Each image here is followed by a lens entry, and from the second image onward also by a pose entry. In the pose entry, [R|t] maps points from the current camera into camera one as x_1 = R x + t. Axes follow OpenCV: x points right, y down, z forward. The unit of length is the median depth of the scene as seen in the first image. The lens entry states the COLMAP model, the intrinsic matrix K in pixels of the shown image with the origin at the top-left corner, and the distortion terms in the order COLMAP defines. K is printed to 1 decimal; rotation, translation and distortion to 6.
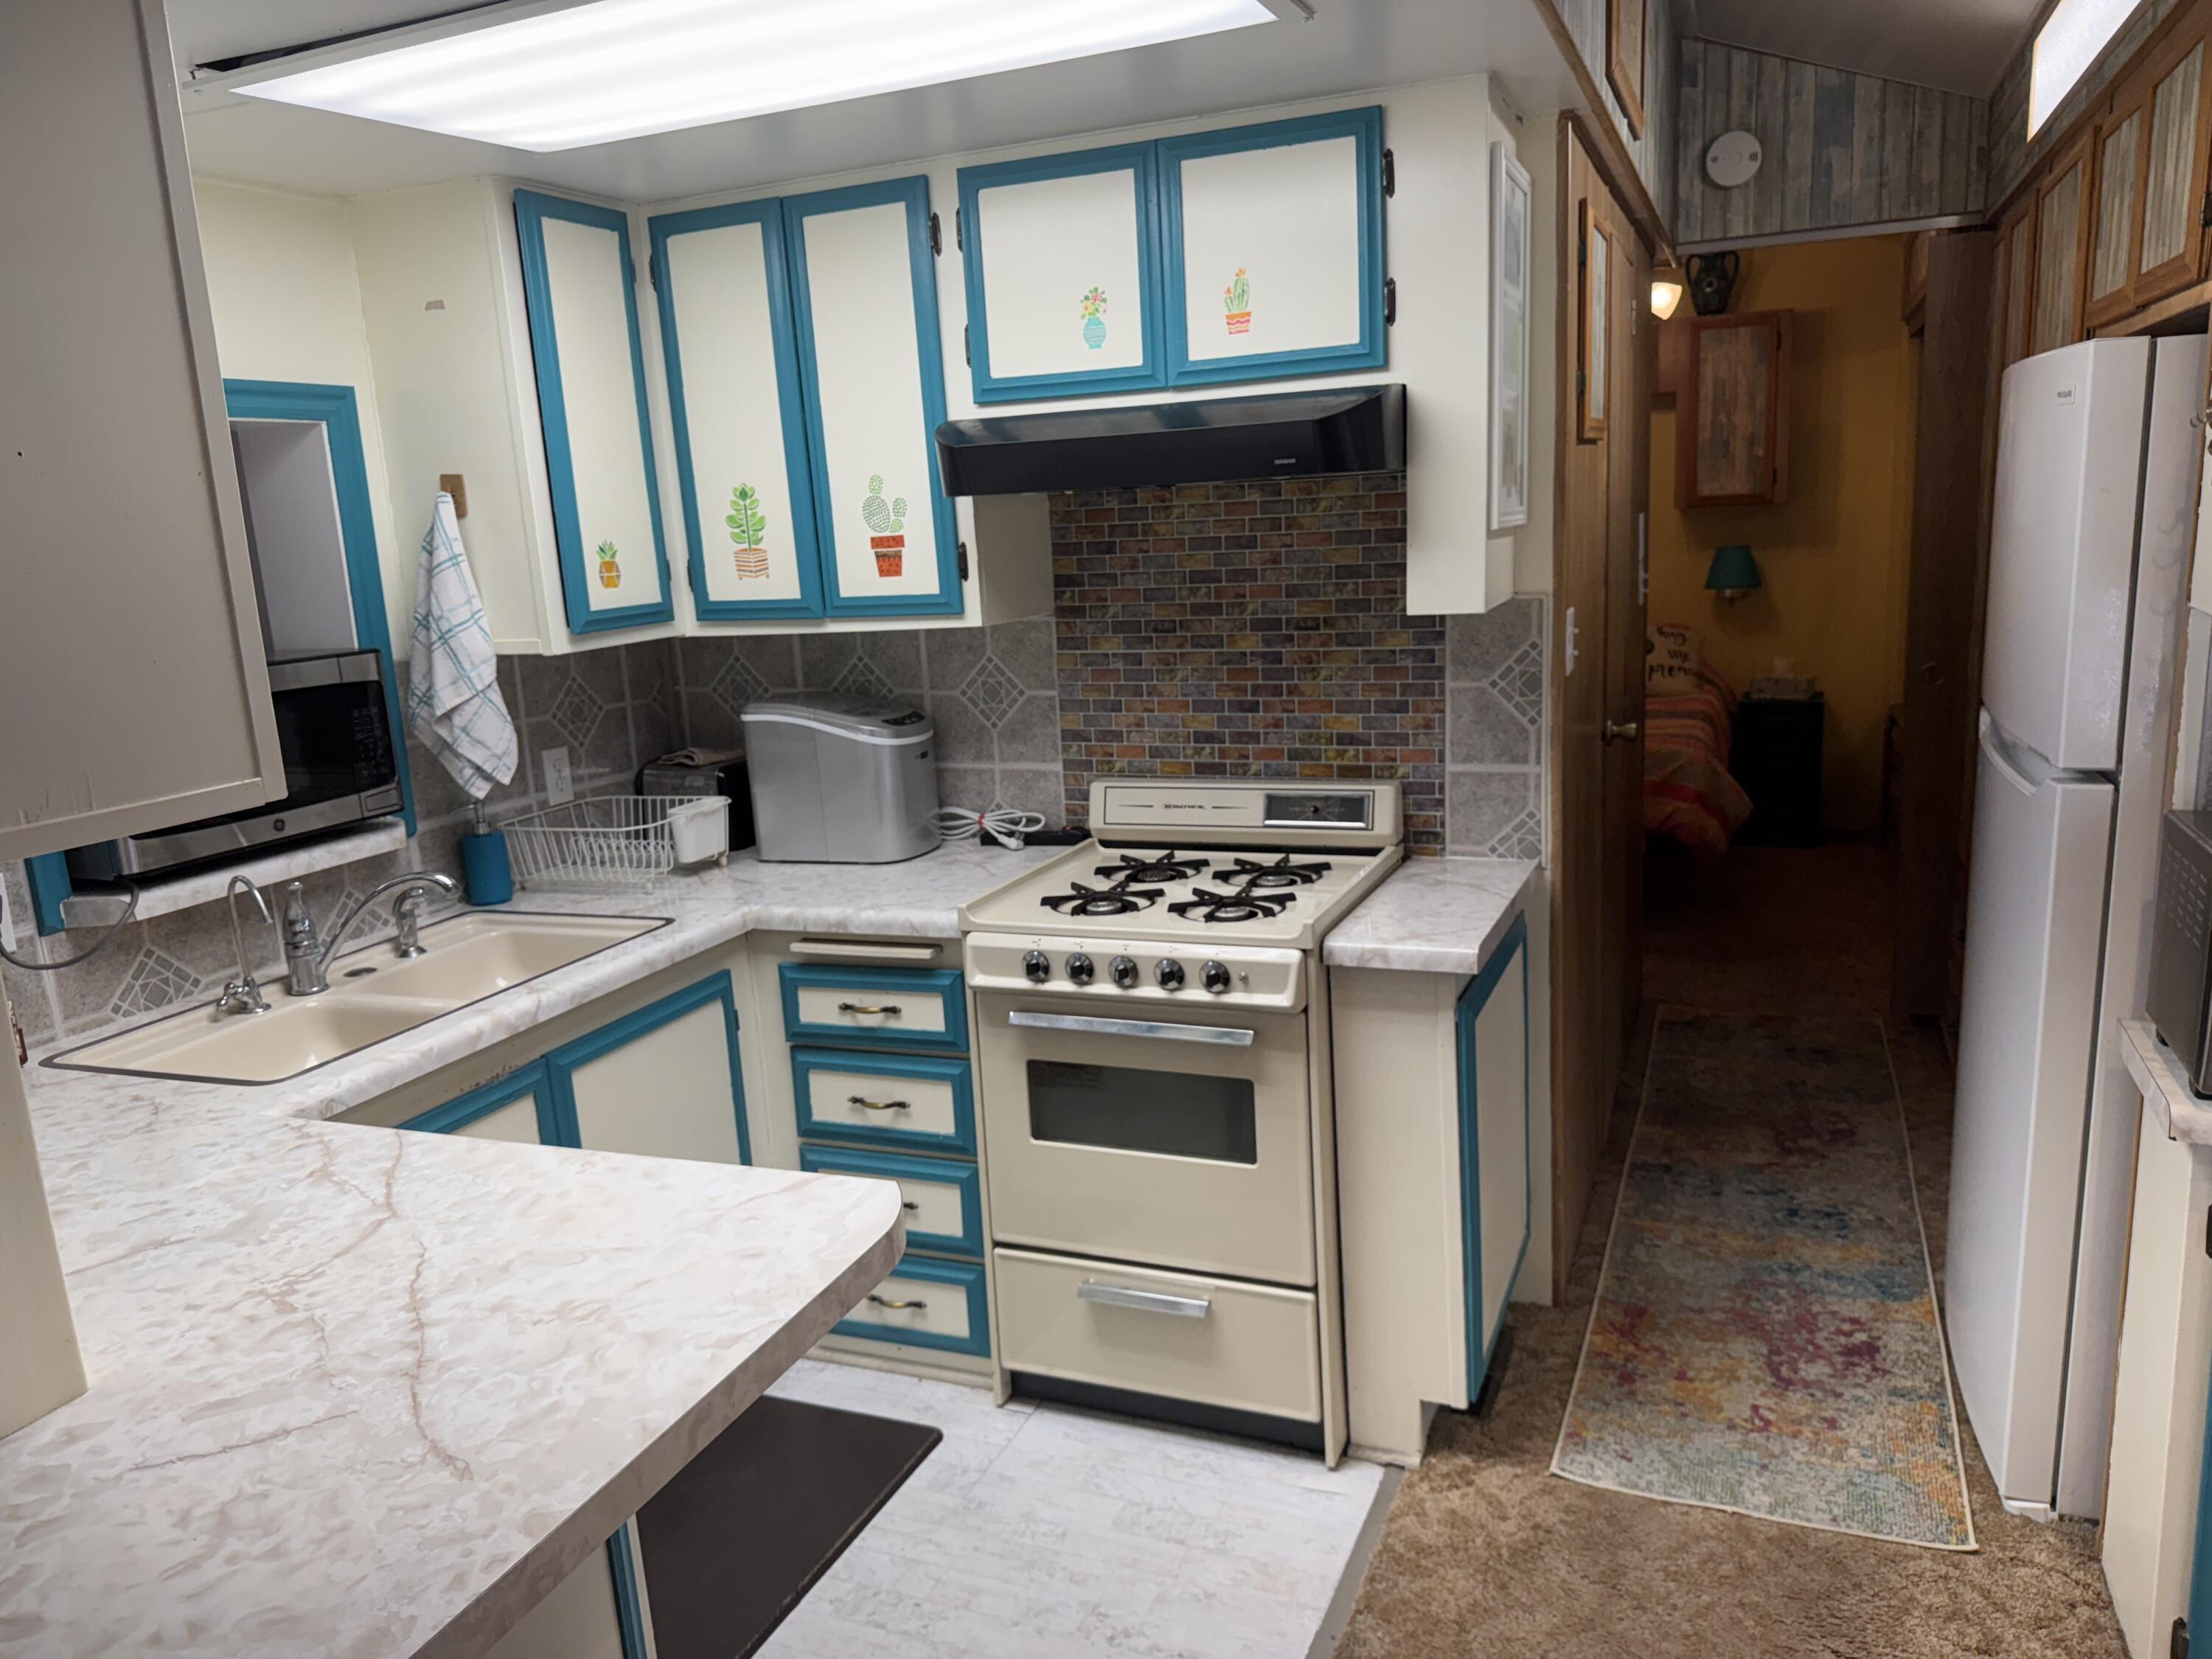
lens RADIAL K [[1556.5, 0, 1107.3], [0, 1556.5, 834.1], [0, 0, 1]] dist [0.087135, -0.127893]
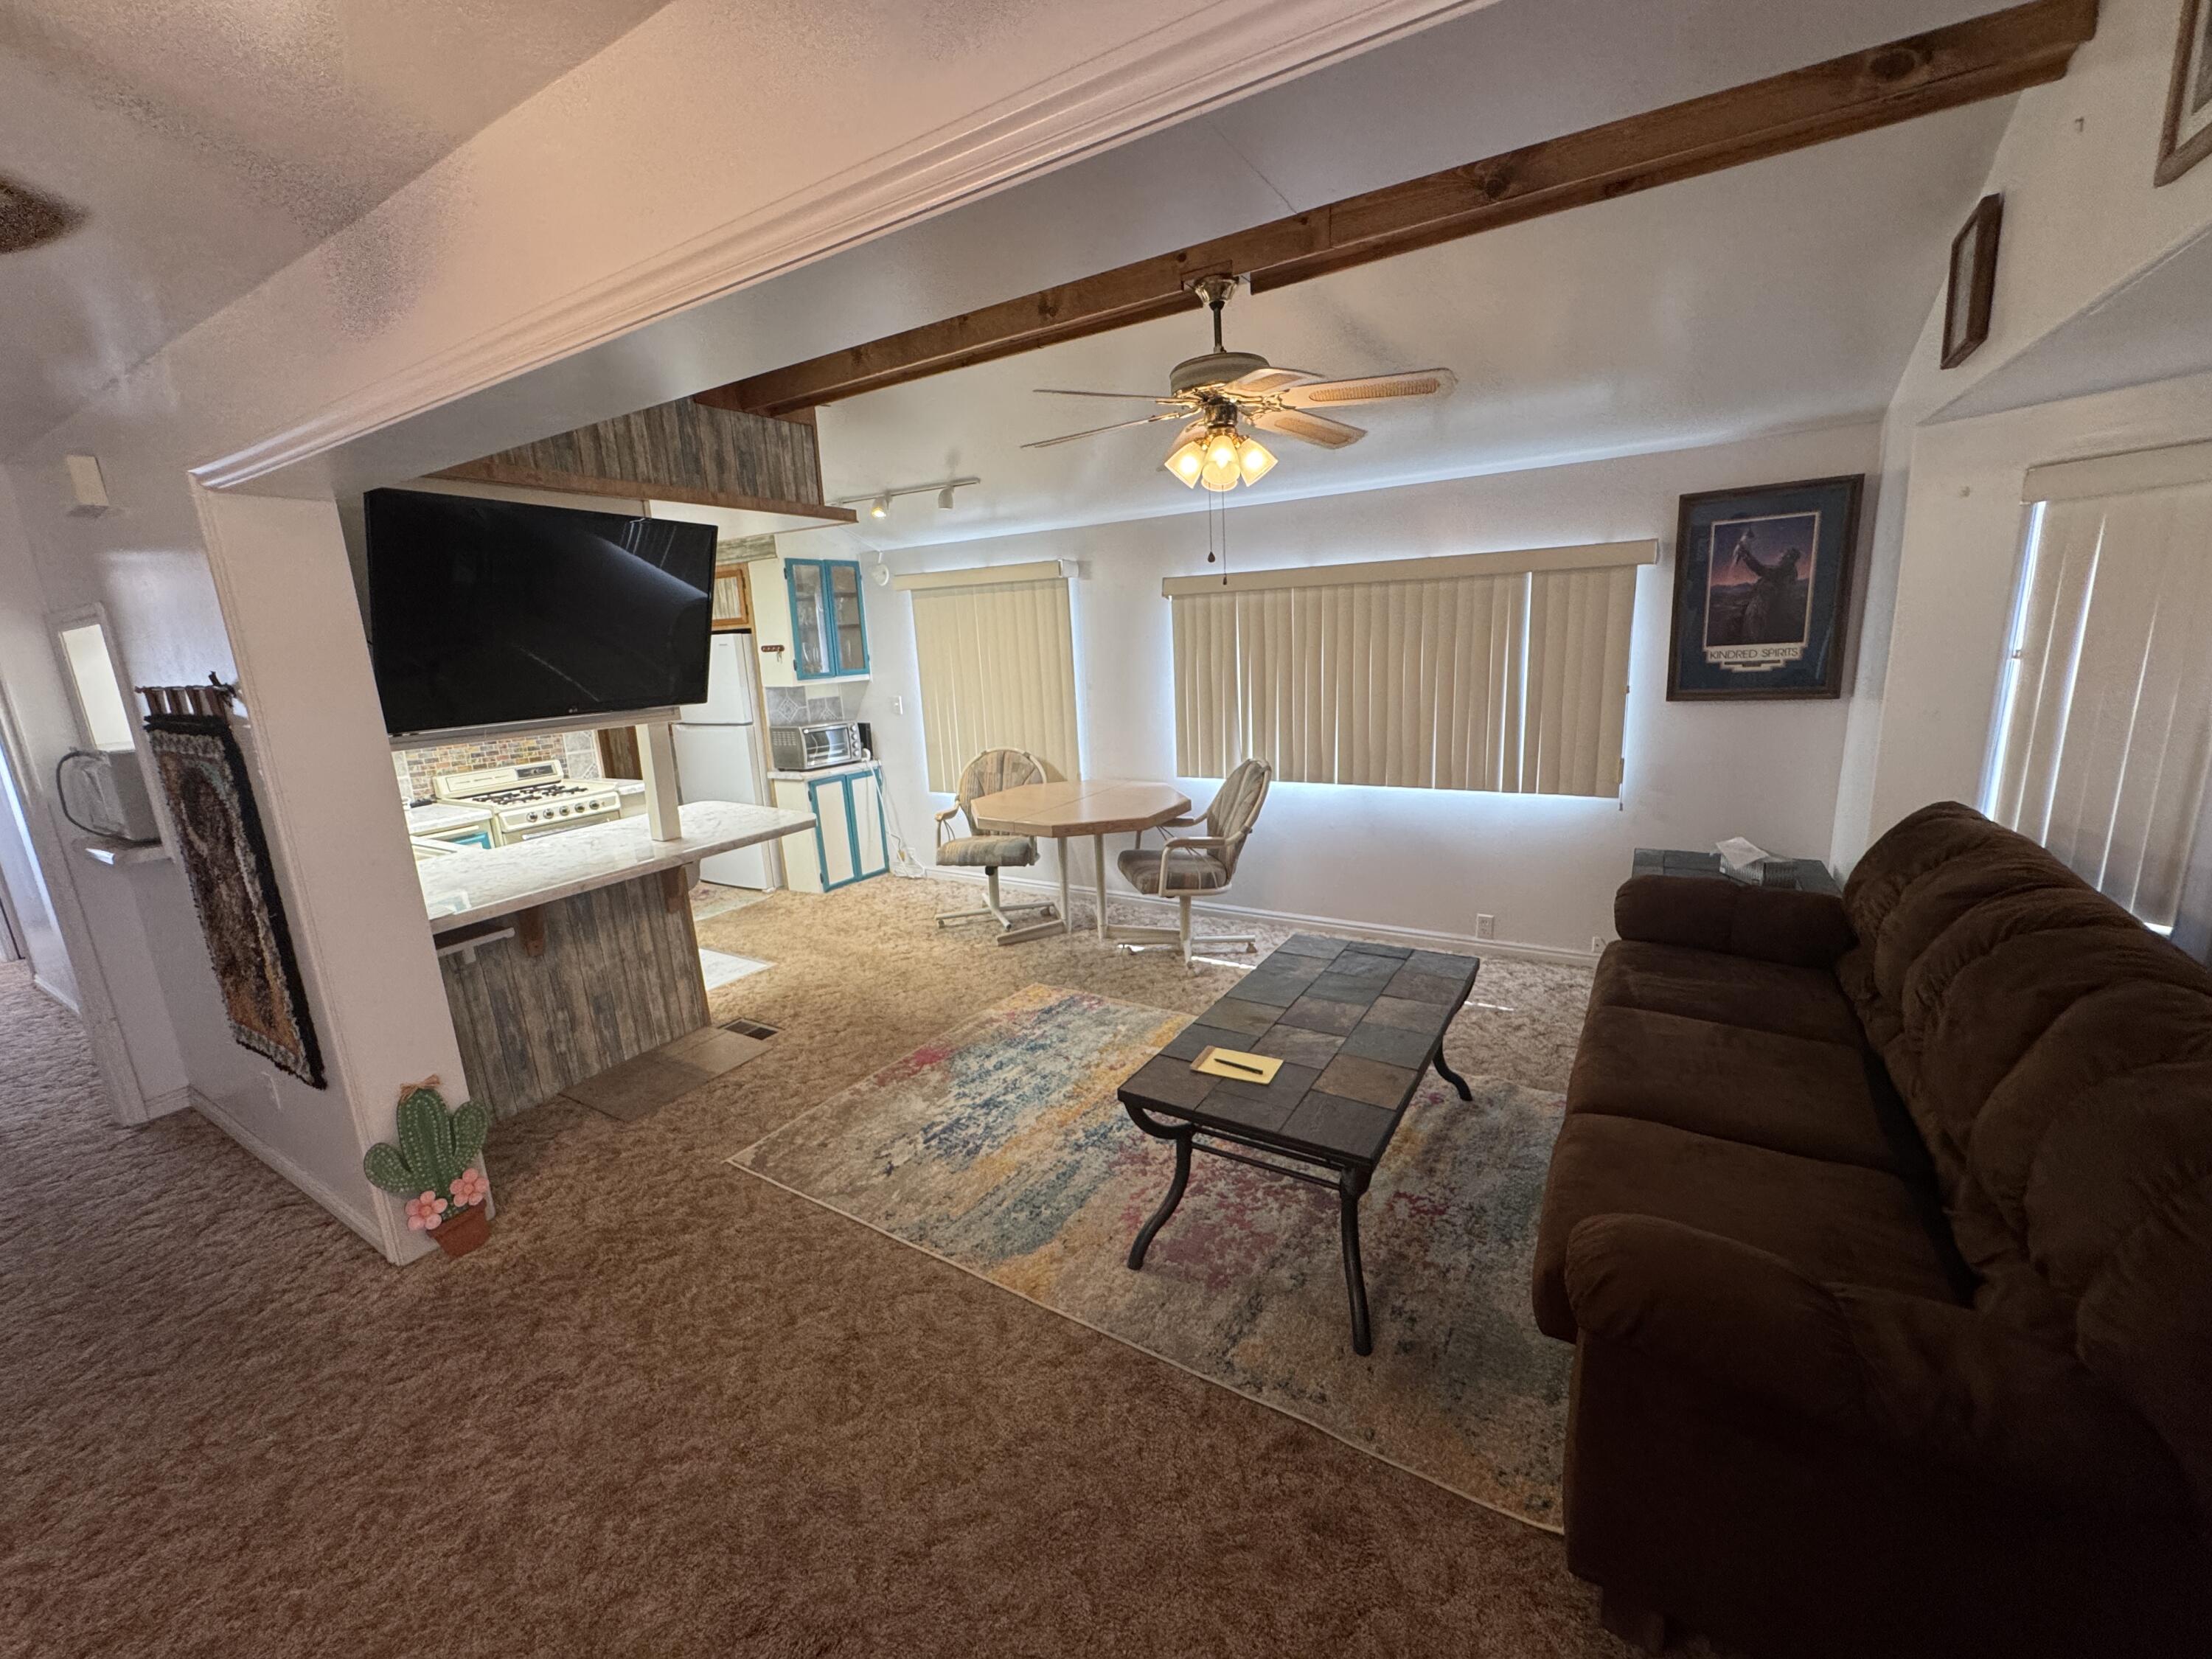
lens RADIAL K [[890.4, 0, 1106.1], [0, 890.4, 828.2], [0, 0, 1]] dist [-0.002352, 0.000300]
pose [[0.158595, -0.167215, 0.973081, -1.378208], [0.238786, 0.962794, 0.126529, 0.135145], [-0.958034, 0.212291, 0.192623, -0.359589]]
